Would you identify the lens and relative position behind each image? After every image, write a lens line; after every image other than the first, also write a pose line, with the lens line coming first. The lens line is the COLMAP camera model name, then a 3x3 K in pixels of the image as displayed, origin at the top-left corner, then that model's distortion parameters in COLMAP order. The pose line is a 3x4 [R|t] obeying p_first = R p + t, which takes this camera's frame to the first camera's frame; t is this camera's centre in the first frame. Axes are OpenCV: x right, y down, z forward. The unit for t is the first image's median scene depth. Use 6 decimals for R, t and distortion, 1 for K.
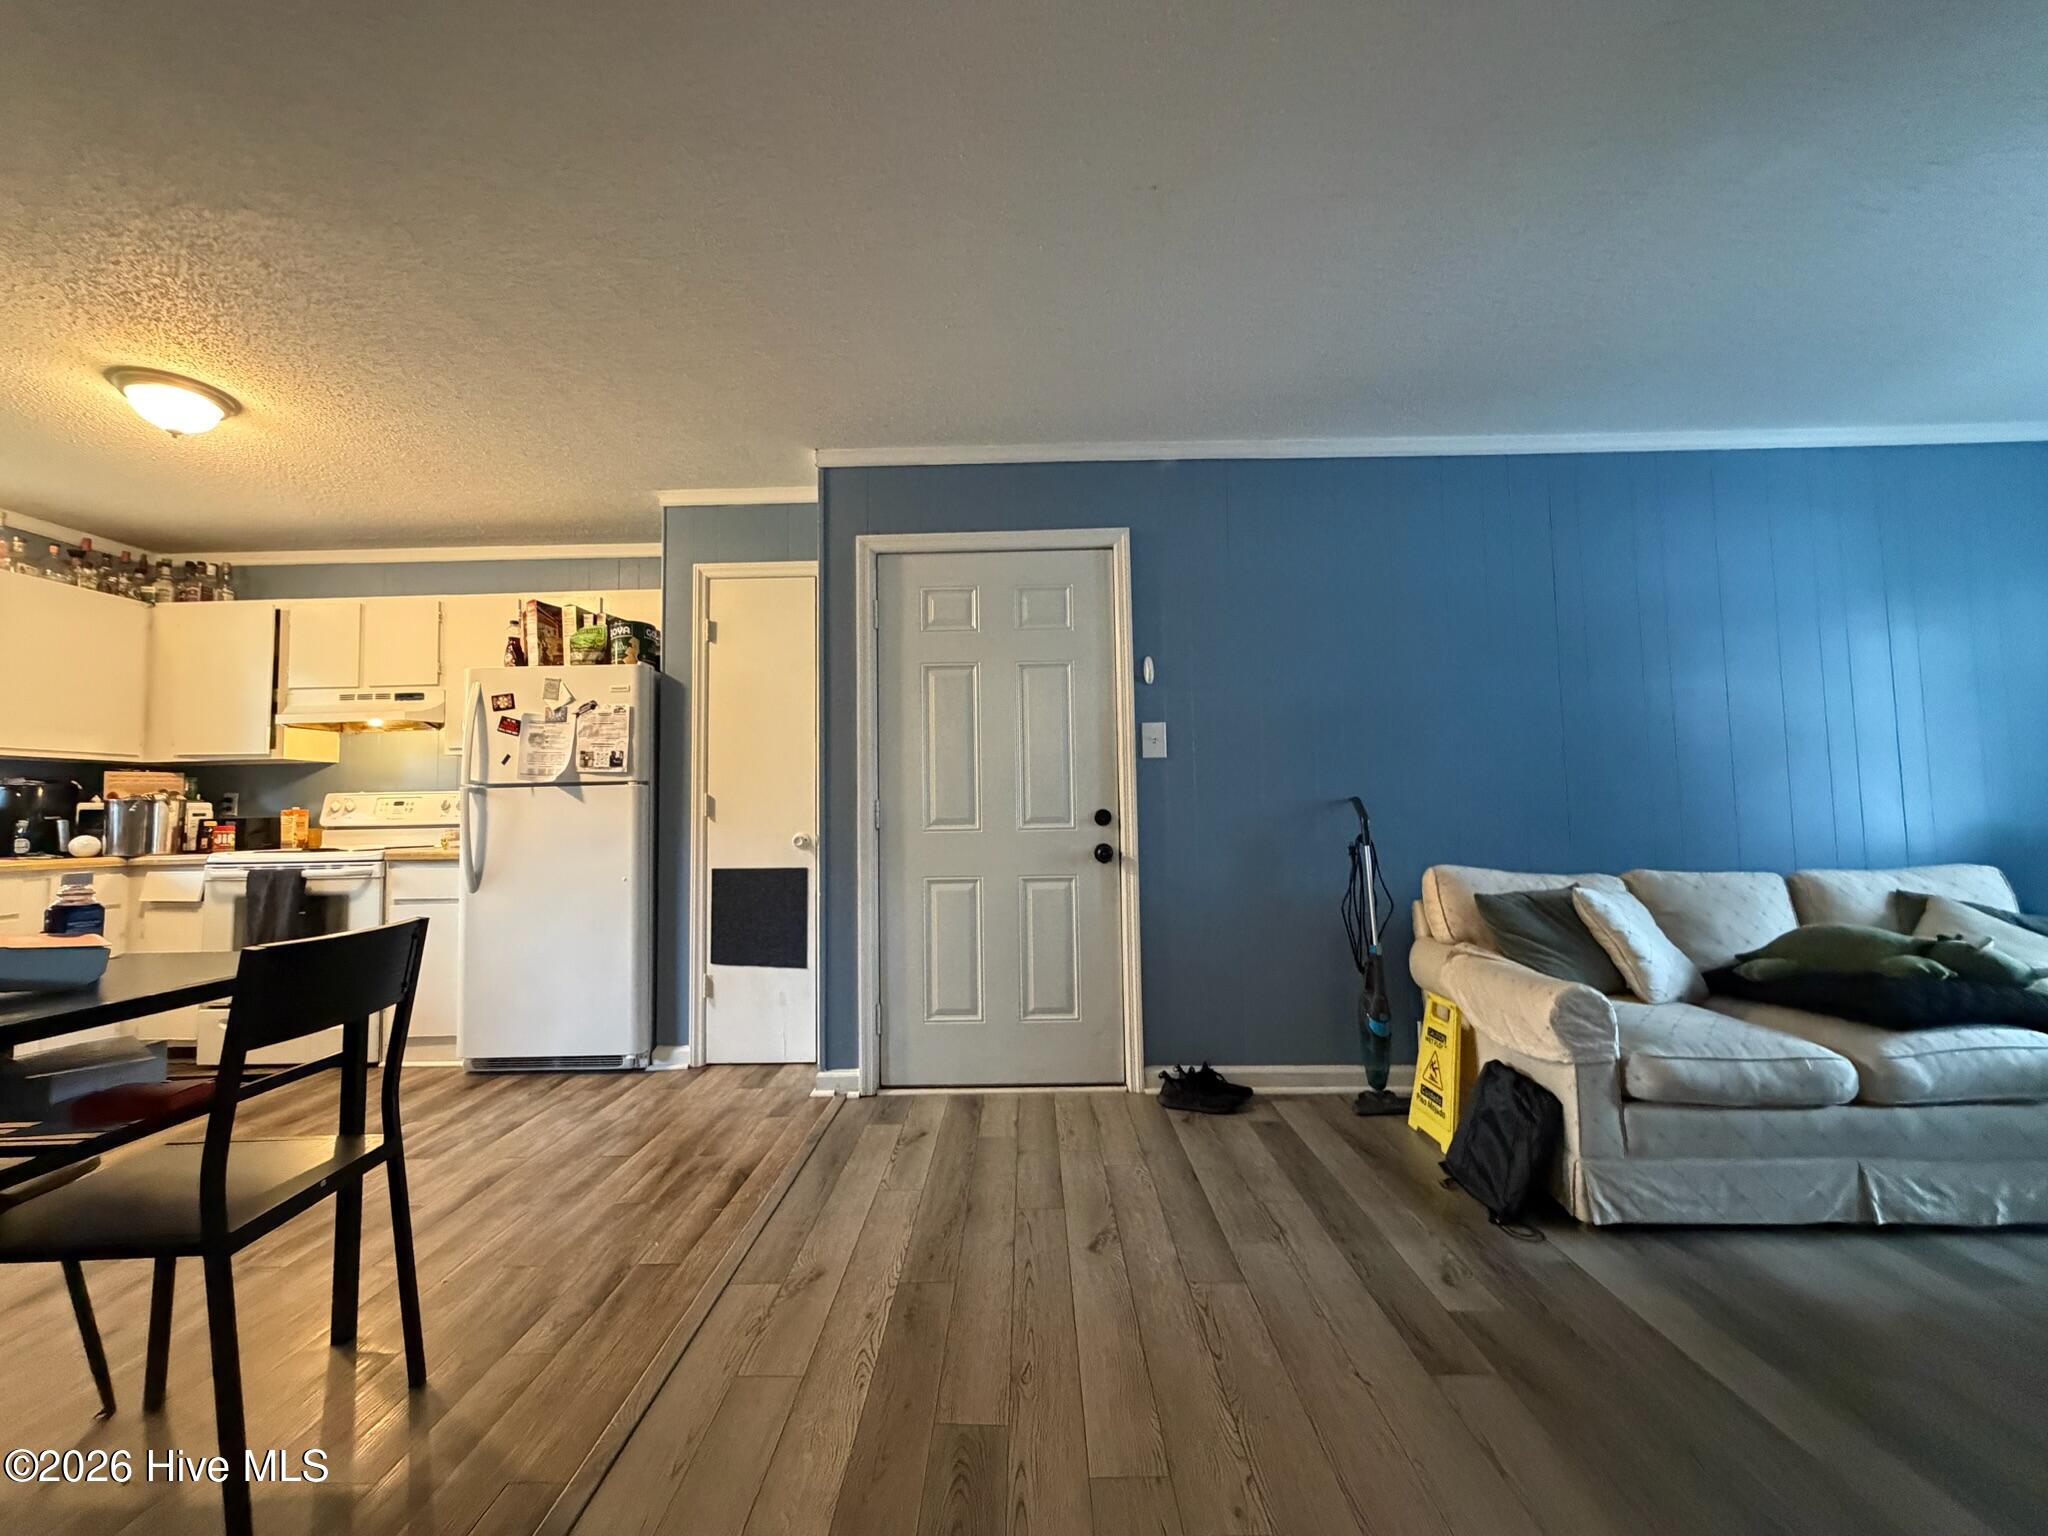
lens RADIAL K [[824.1, 0, 1024.0], [0, 824.1, 768.0], [0, 0, 1]] dist [-0.001771, -0.000428]
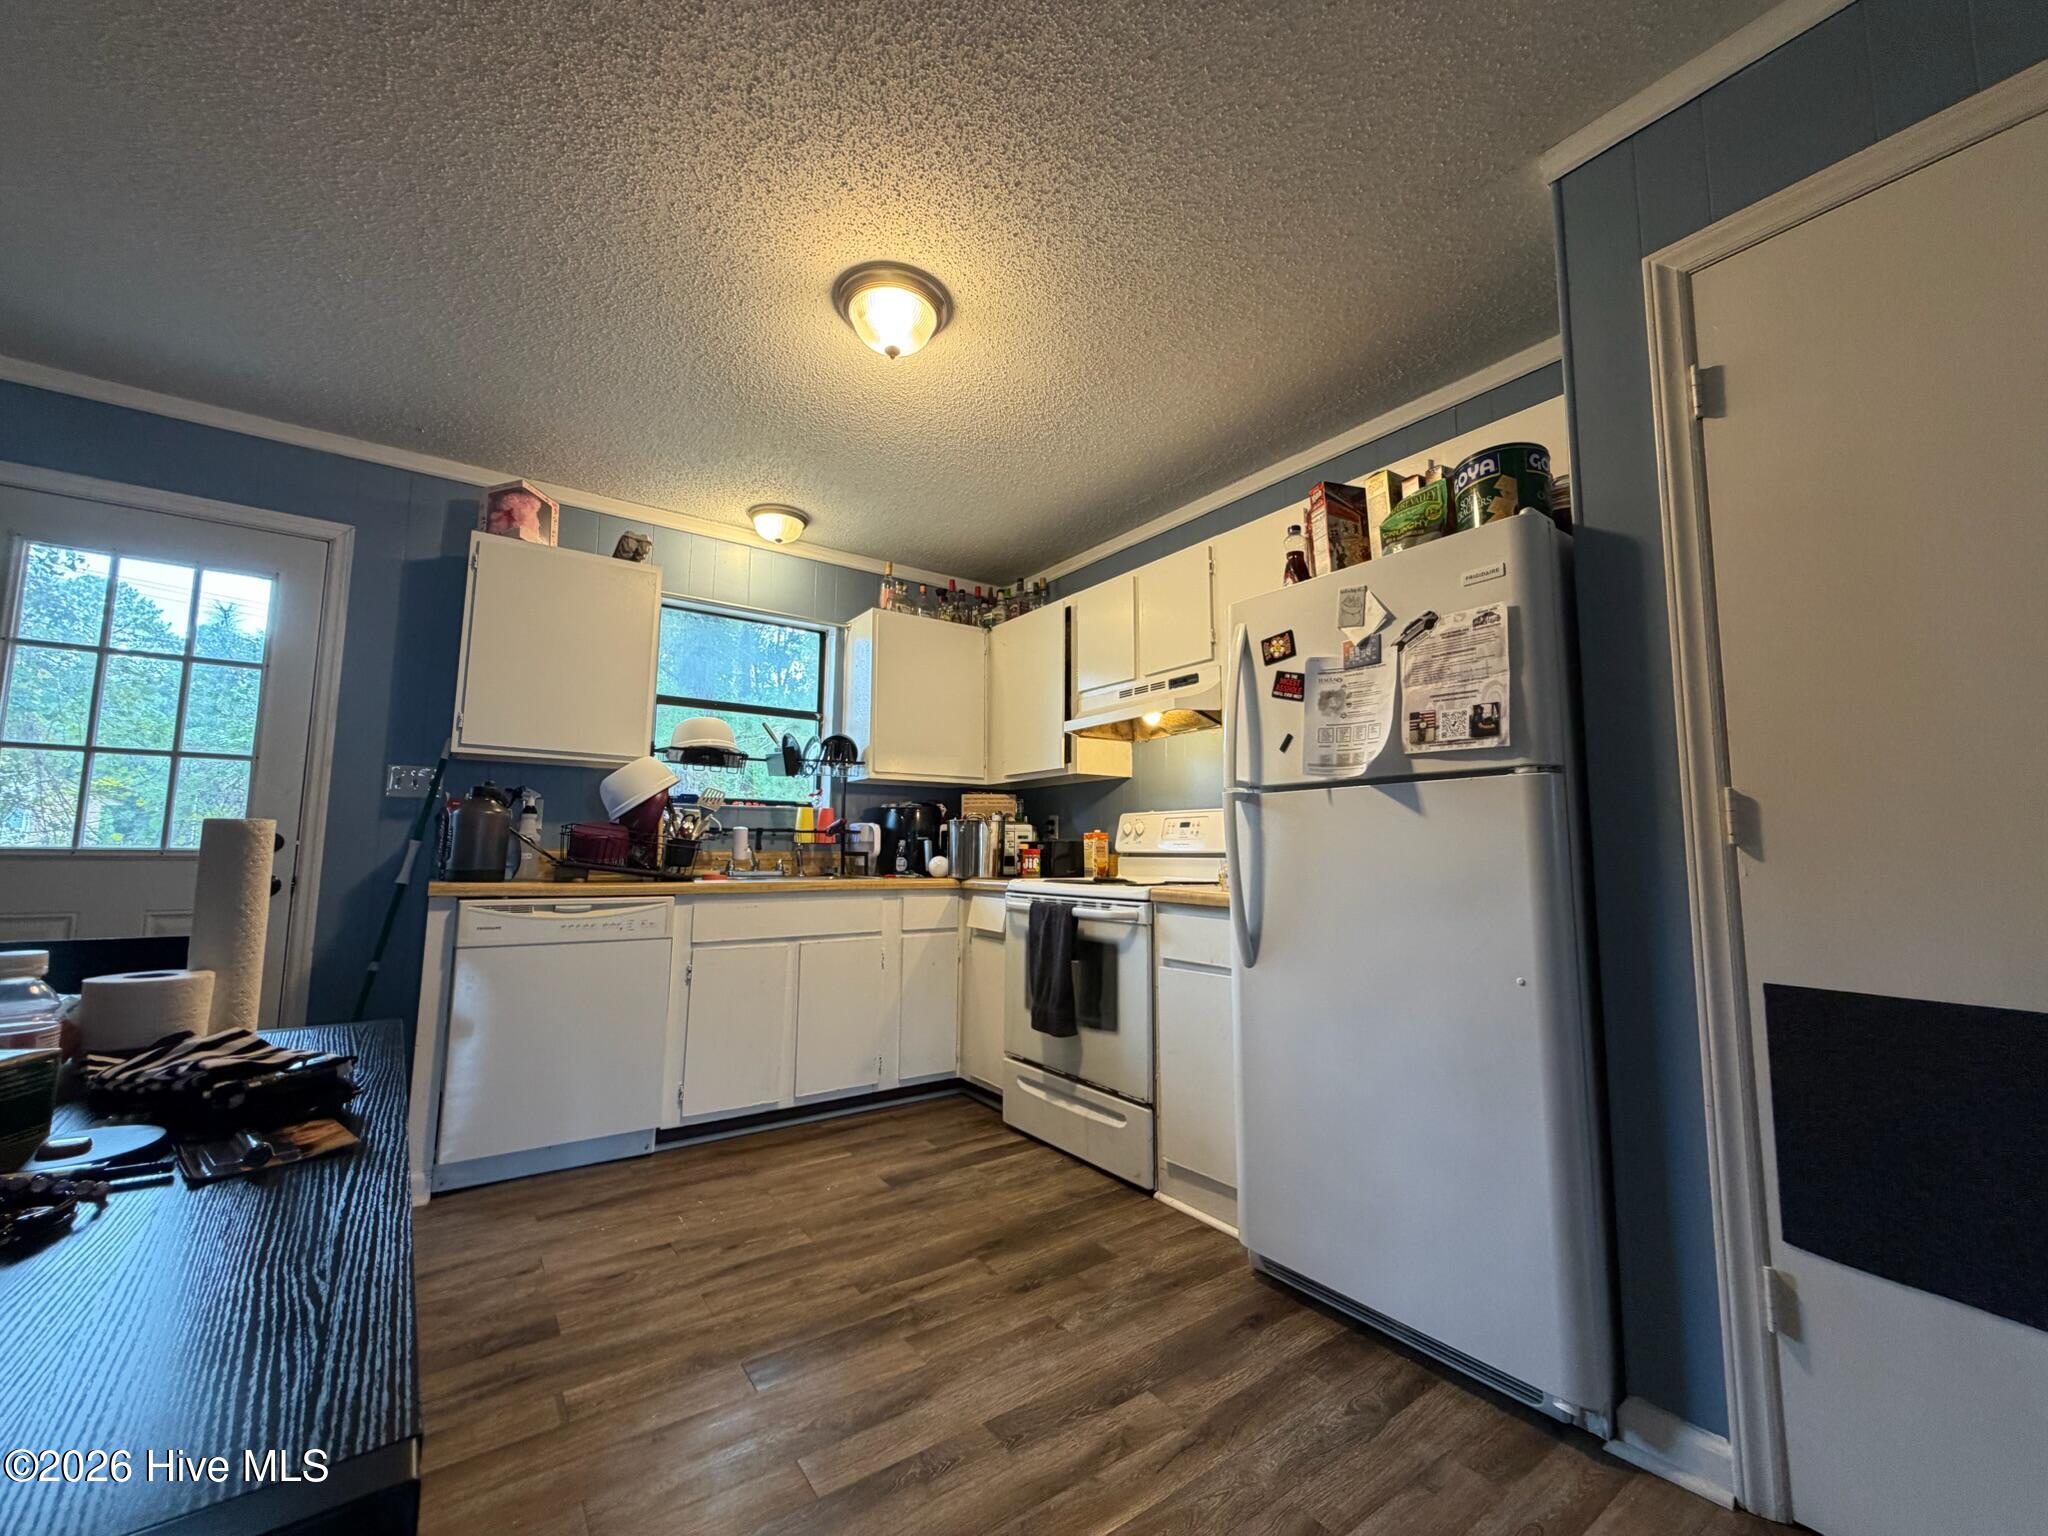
lens RADIAL K [[802.9, 0, 1024.0], [0, 802.9, 768.0], [0, 0, 1]] dist [0.003314, 0.000342]
pose [[0.587753, -0.064012, -0.806504, -0.271679], [0.028348, 0.997882, -0.058543, 0.034489], [0.808544, 0.011546, 0.588322, 0.499369]]
